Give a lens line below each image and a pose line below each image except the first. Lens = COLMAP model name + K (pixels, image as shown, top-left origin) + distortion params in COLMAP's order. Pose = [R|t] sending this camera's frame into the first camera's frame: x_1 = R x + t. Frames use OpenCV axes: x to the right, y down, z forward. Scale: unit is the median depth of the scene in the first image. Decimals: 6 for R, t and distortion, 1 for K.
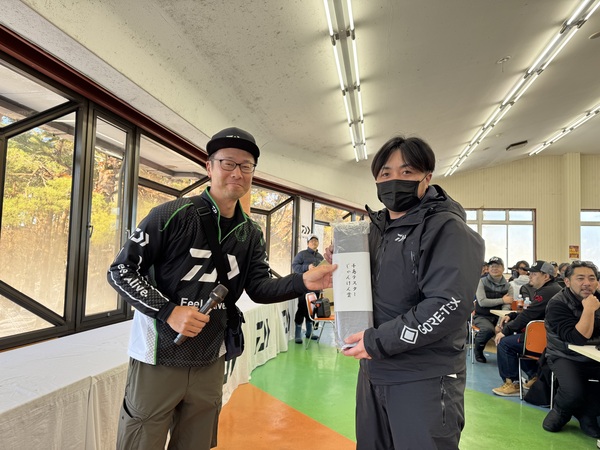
lens RADIAL K [[414.8, 0, 298.8], [0, 414.8, 230.9], [0, 0, 1]] dist [0.079122, -0.018897]
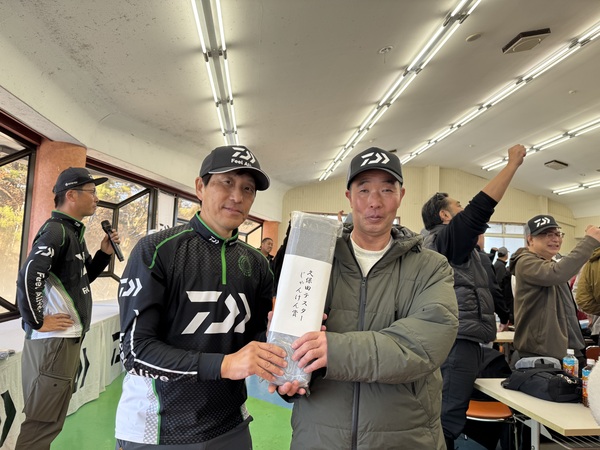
lens RADIAL K [[414.8, 0, 300.5], [0, 414.8, 220.8], [0, 0, 1]] dist [0.079122, -0.018897]
pose [[0.954969, 0.047369, 0.292899, 0.050574], [-0.039082, 0.998655, -0.034084, -0.001386], [-0.294119, 0.021102, 0.955536, 0.165834]]
